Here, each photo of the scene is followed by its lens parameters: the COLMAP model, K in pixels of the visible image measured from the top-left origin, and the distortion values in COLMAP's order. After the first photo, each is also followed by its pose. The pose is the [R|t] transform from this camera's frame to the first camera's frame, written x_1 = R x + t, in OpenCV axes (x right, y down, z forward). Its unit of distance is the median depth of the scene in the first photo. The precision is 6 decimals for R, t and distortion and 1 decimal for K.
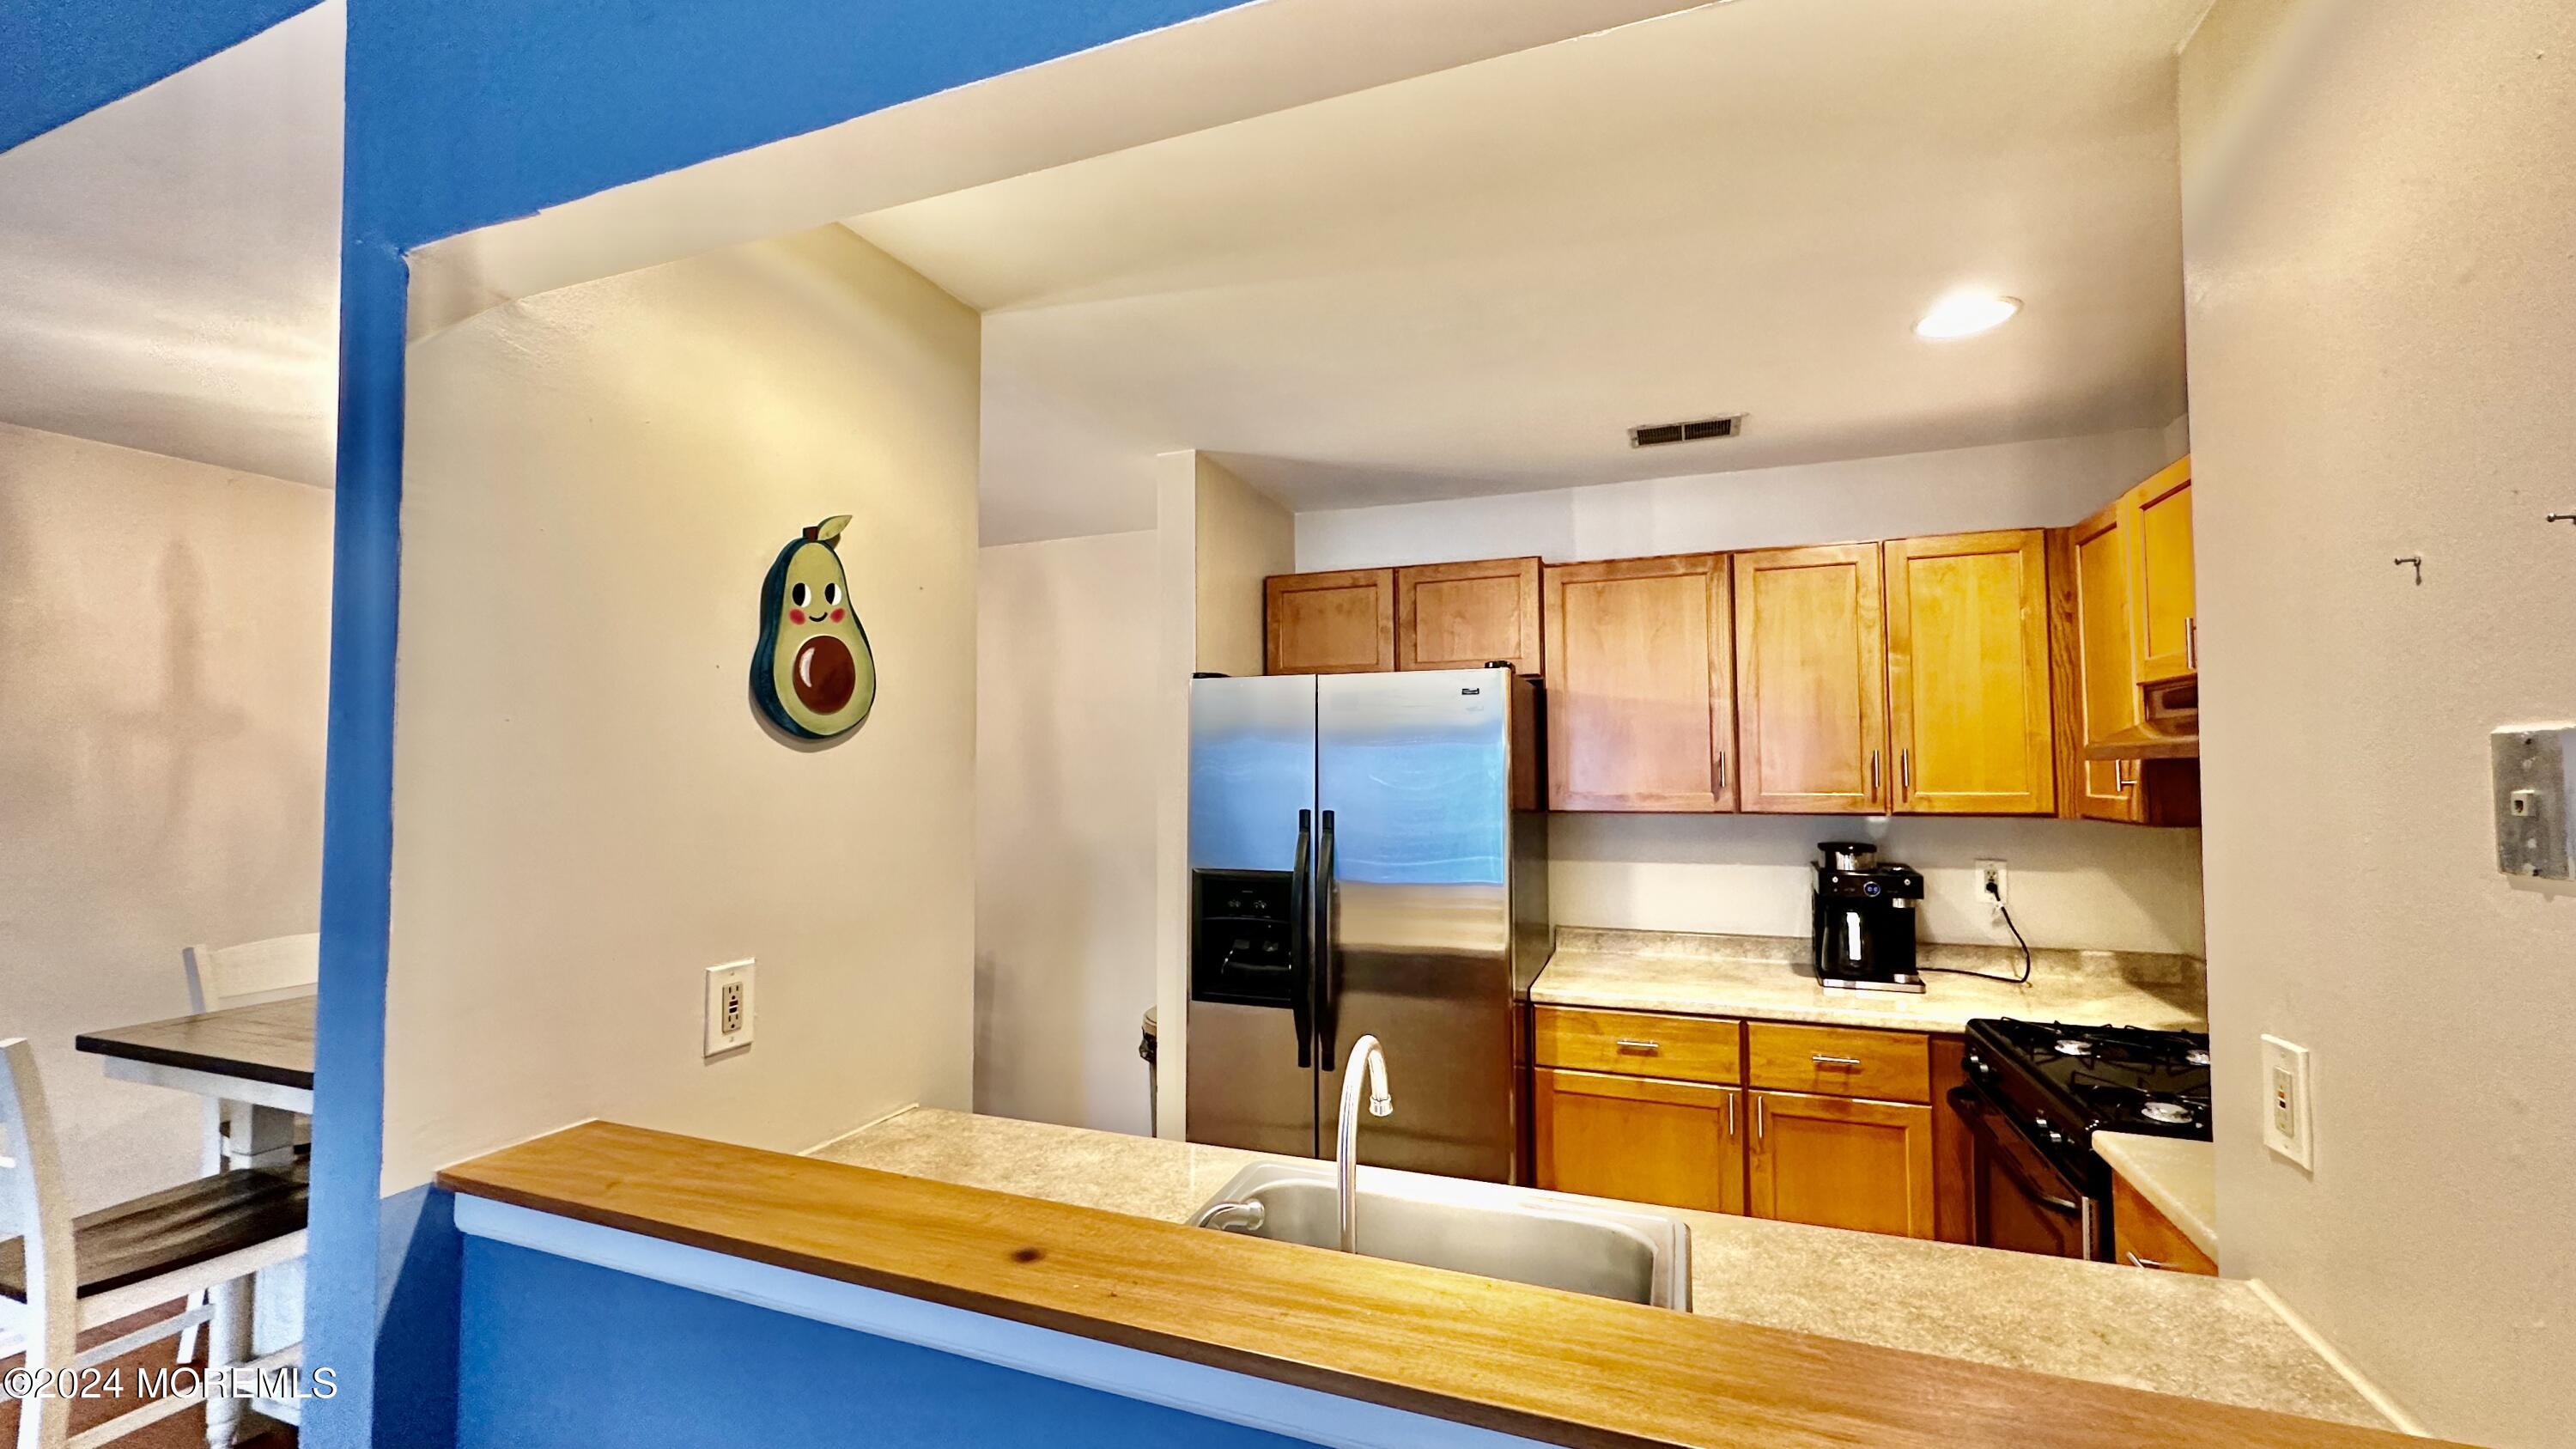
lens RADIAL K [[1022.6, 0, 1286.6], [0, 1022.6, 727.6], [0, 0, 1]] dist [-0.002438, 0.000441]
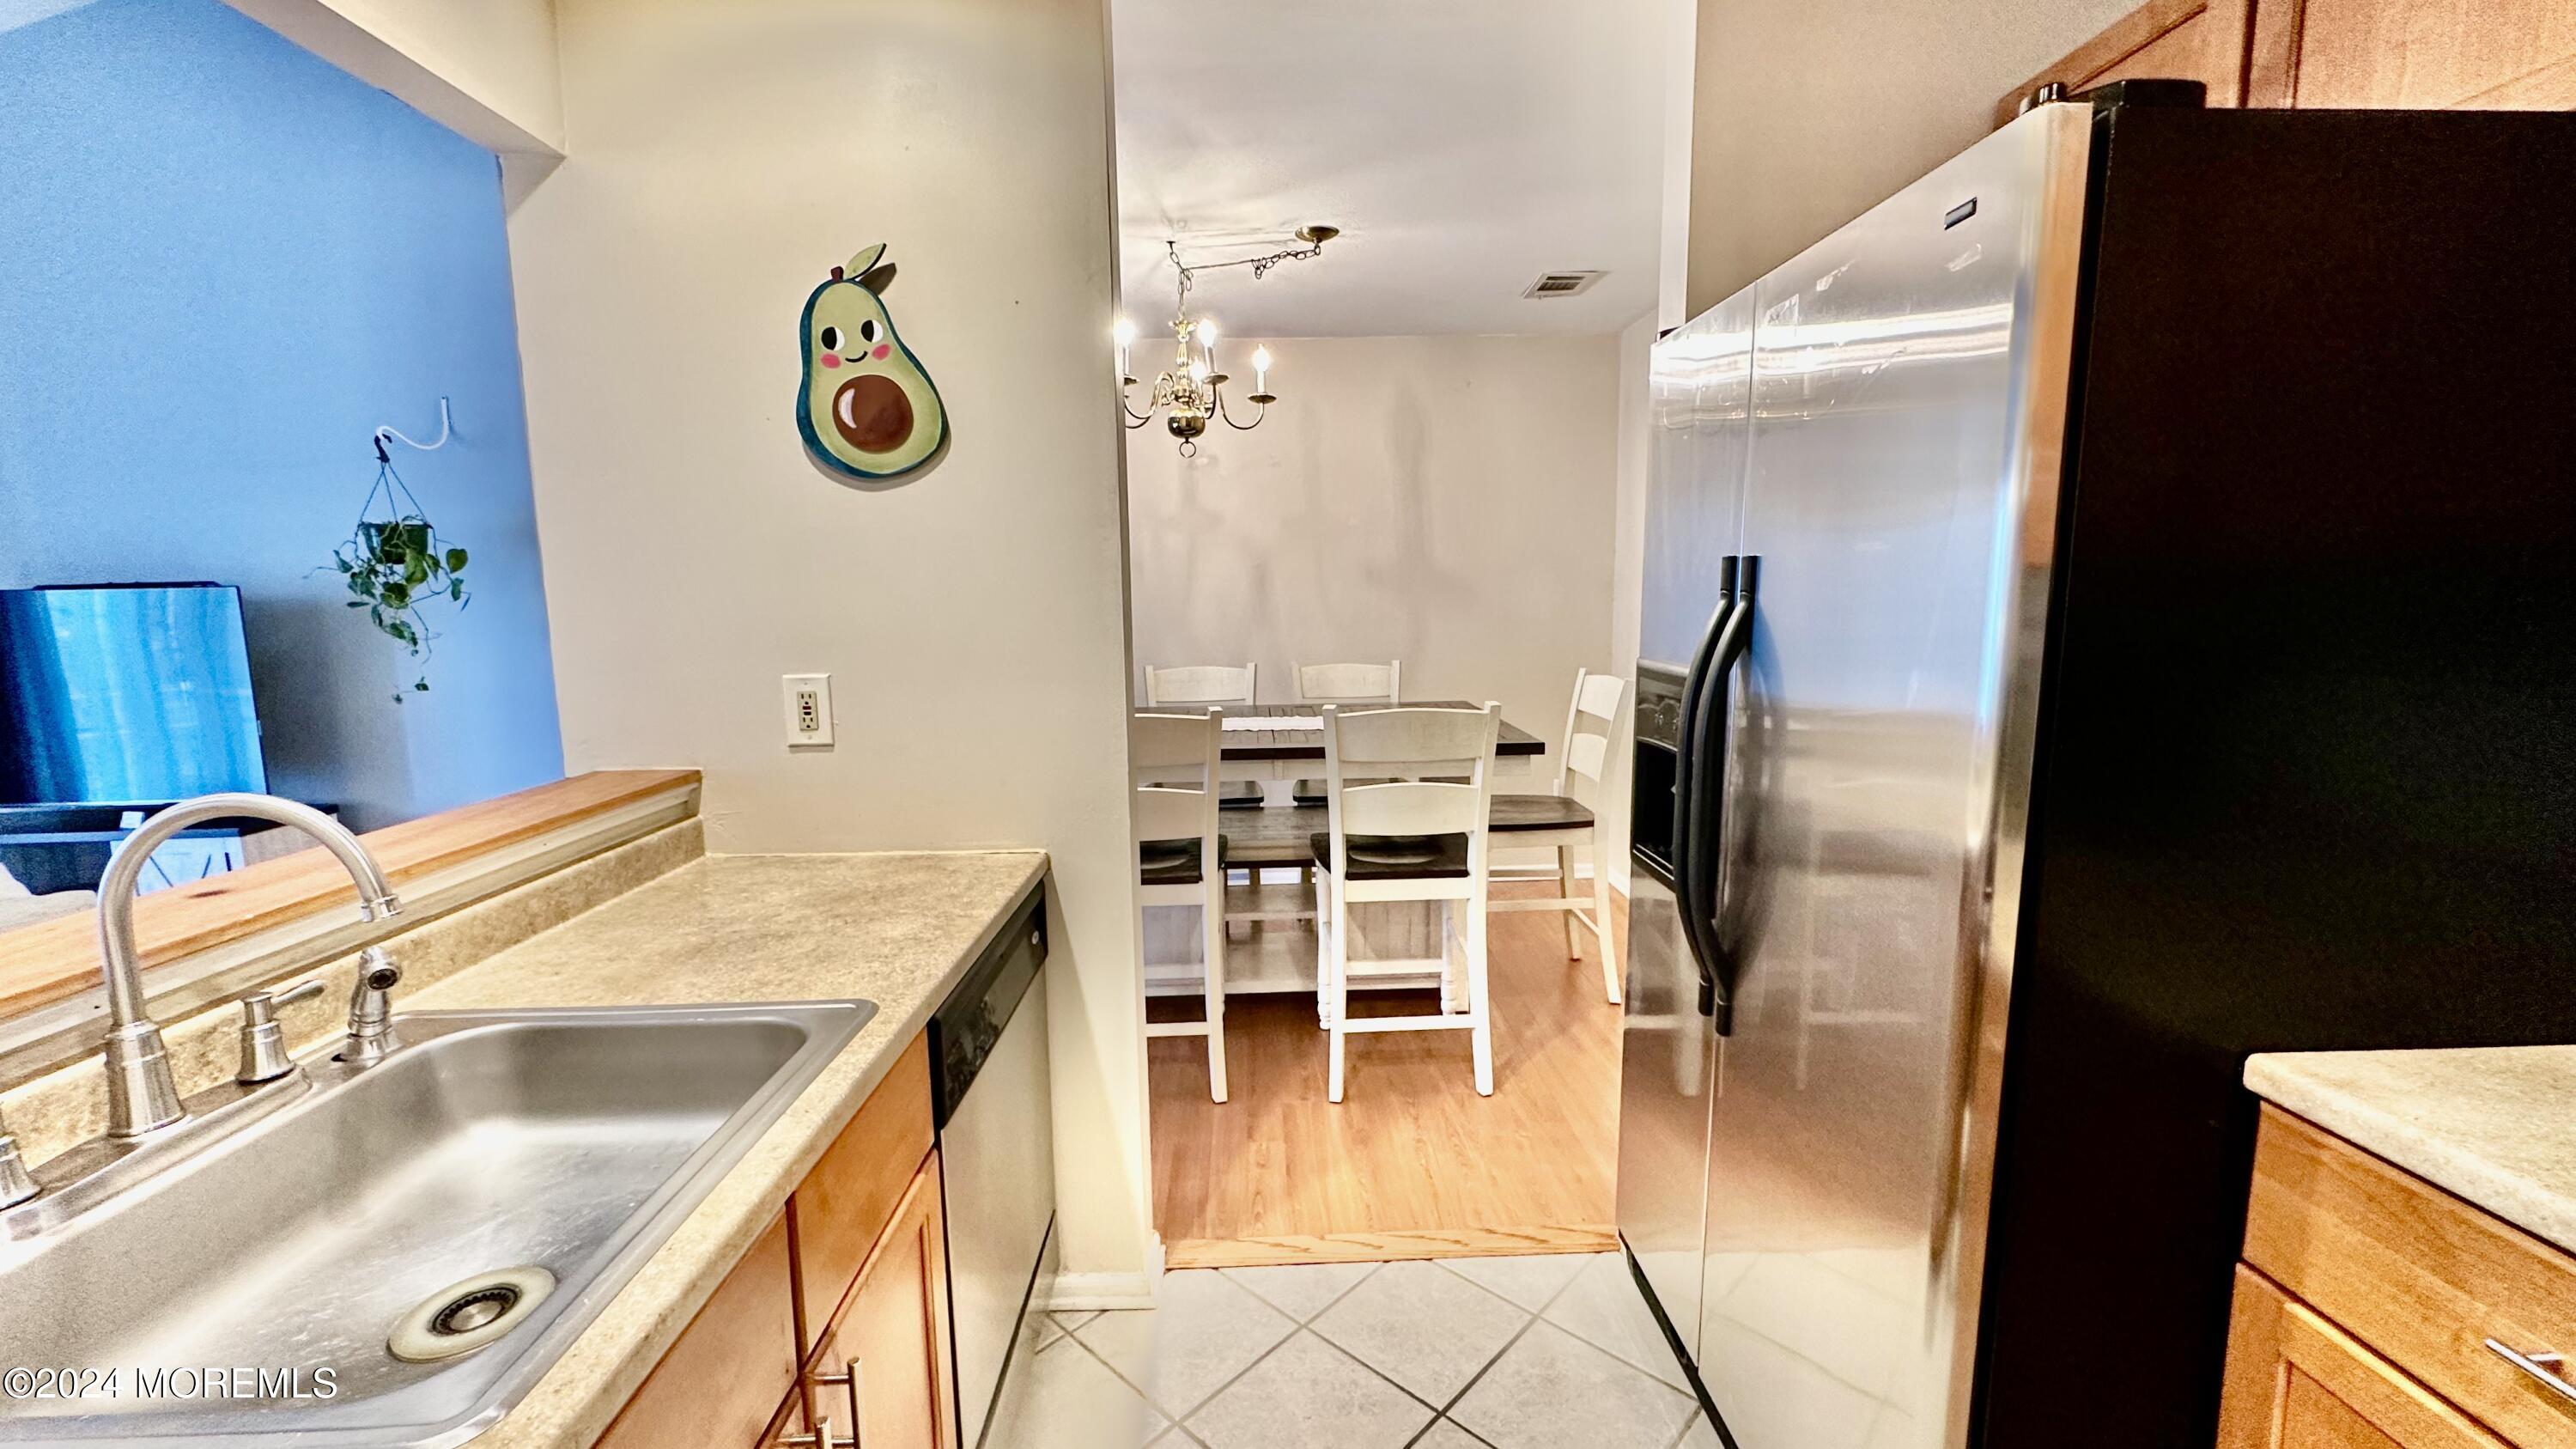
lens RADIAL K [[1022.6, 0, 1284.3], [0, 1022.6, 730.5], [0, 0, 1]] dist [-0.002438, 0.000441]
pose [[0.383173, 0.125605, -0.915096, 0.710909], [0.051540, 0.986260, 0.156954, 0.126065], [0.922237, -0.107305, 0.371435, 0.983218]]
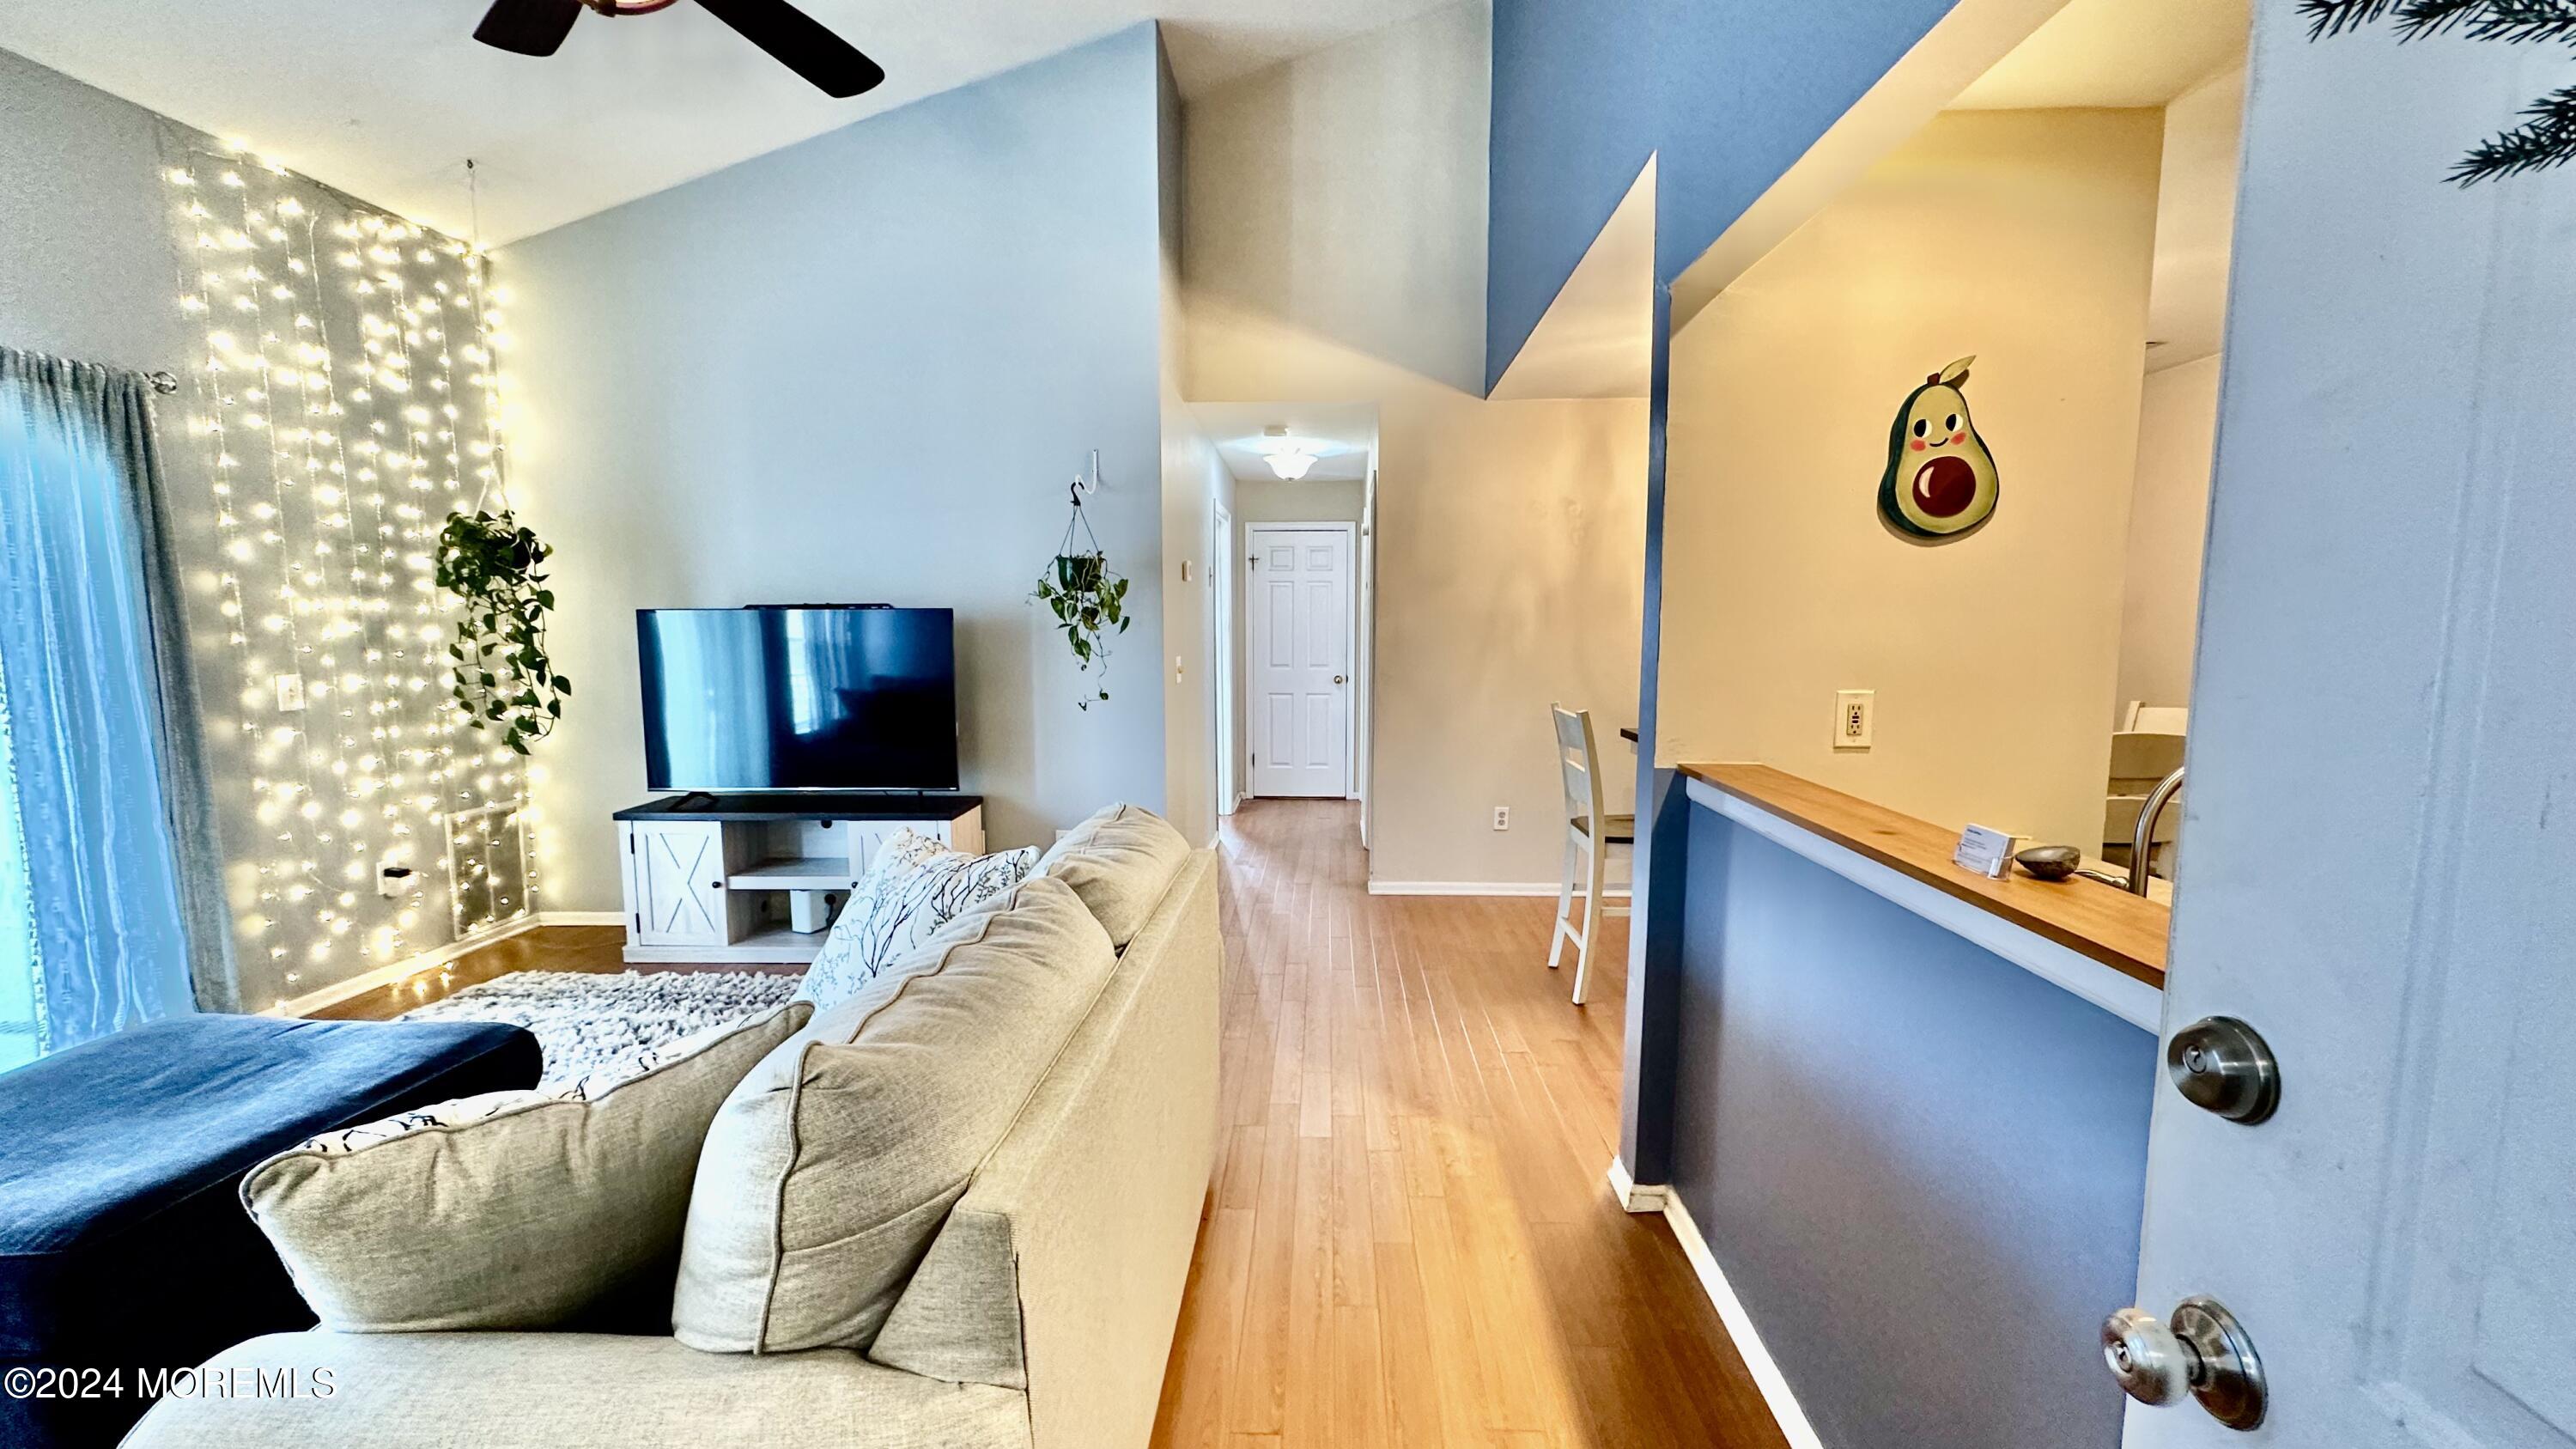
lens RADIAL K [[1022.6, 0, 1287.2], [0, 1022.6, 722.1], [0, 0, 1]] dist [-0.002438, 0.000441]
pose [[0.314484, 0.100521, -0.943925, 0.565457], [0.038569, 0.992203, 0.118513, 0.061458], [0.948479, -0.073677, 0.308155, -0.235725]]
